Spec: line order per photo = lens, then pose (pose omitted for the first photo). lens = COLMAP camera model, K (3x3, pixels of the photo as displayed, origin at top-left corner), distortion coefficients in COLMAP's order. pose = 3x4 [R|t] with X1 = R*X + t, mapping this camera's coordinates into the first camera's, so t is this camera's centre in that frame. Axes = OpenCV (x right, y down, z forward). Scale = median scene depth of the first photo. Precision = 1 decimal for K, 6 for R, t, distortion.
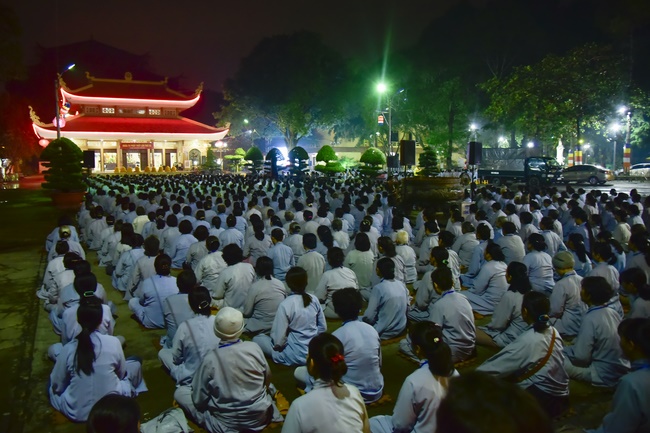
lens RADIAL K [[492.6, 0, 324.7], [0, 492.6, 212.7], [0, 0, 1]] dist [-0.062106, 0.006758]
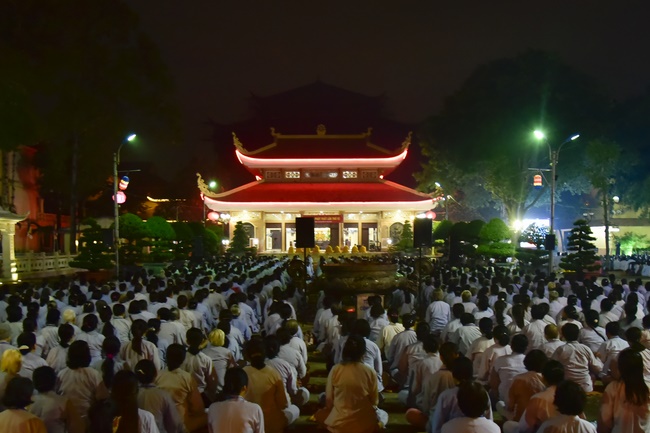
lens RADIAL K [[754.1, 0, 324.1], [0, 754.1, 220.3], [0, 0, 1]] dist [0.038269, 0.000000]
pose [[0.880215, -0.012008, -0.474423, 0.174429], [-0.049248, 0.991971, -0.116479, 0.003286], [0.472013, 0.125891, 0.872557, -0.034859]]
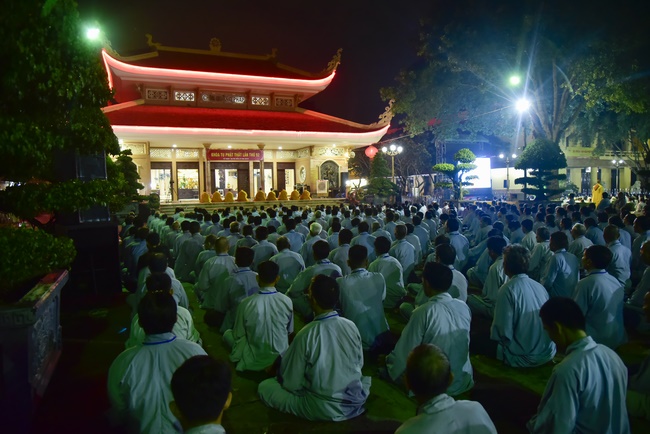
lens RADIAL K [[444.7, 0, 324.9], [0, 444.7, 216.1], [0, 0, 1]] dist [-0.067451, 0.002394]
pose [[0.997970, -0.018467, -0.060951, -0.243176], [0.015492, 0.998683, -0.048921, -0.039319], [0.061774, 0.047877, 0.996941, 0.482993]]
